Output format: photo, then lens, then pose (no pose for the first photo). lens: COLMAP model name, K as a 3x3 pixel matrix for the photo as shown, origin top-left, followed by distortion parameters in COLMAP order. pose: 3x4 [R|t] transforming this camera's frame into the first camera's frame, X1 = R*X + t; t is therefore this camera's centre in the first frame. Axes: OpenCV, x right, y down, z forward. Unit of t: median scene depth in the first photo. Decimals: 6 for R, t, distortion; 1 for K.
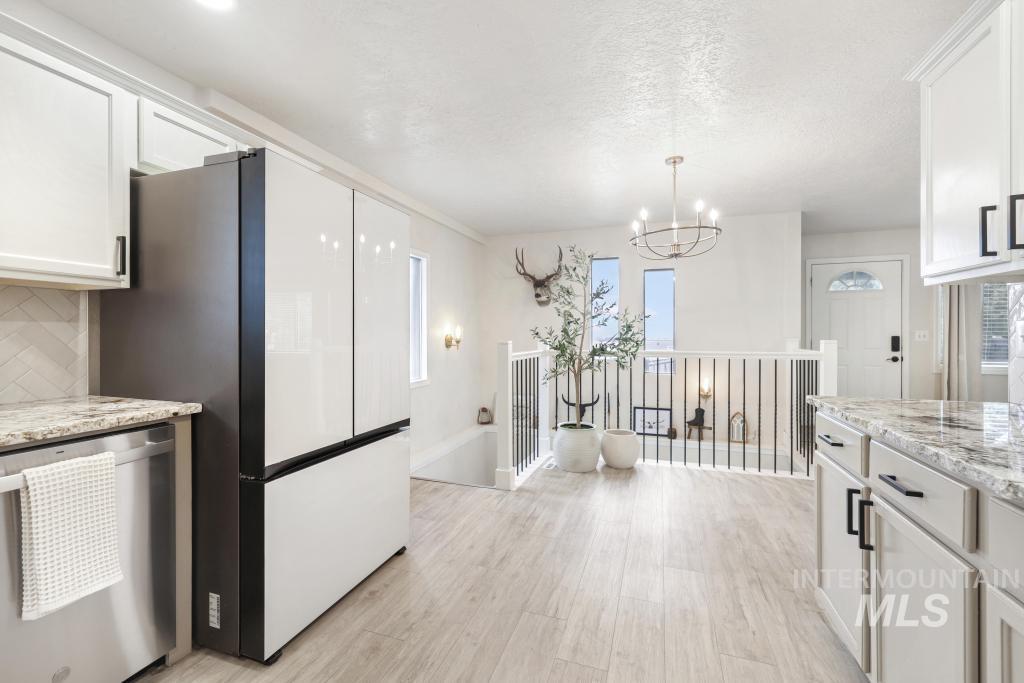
lens RADIAL K [[434.2, 0, 513.7], [0, 434.2, 337.3], [0, 0, 1]] dist [-0.001701, 0.000007]
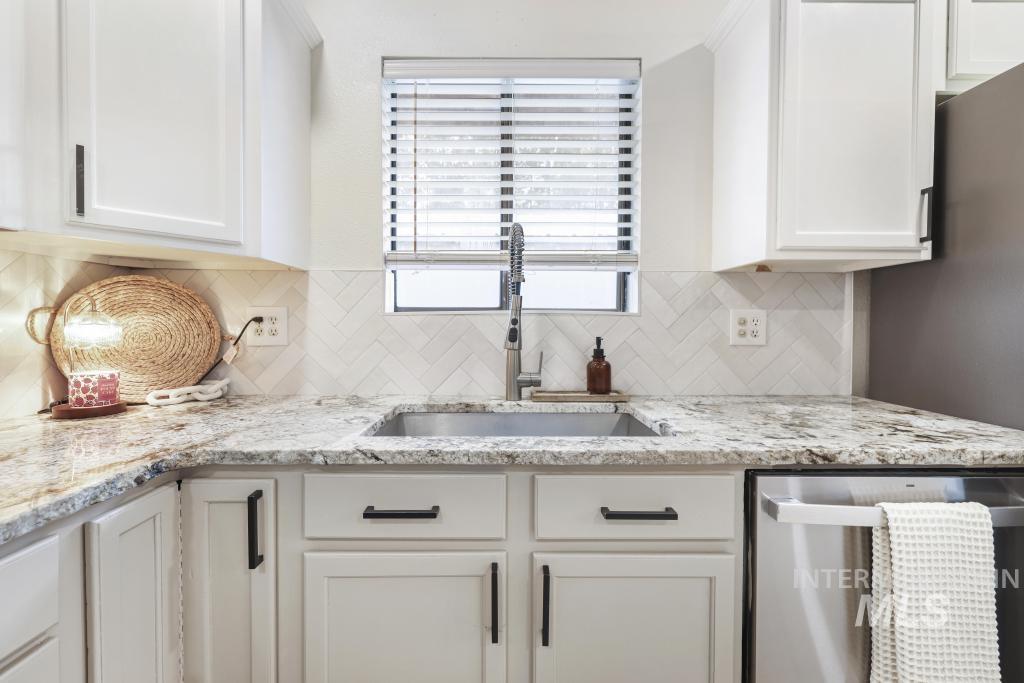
lens RADIAL K [[434.2, 0, 508.2], [0, 434.2, 333.7], [0, 0, 1]] dist [-0.001701, 0.000007]
pose [[0.331447, 0.021271, -0.943234, -0.441836], [-0.009528, 0.999770, 0.019198, 0.003230], [0.943426, 0.002624, 0.331574, 0.095871]]
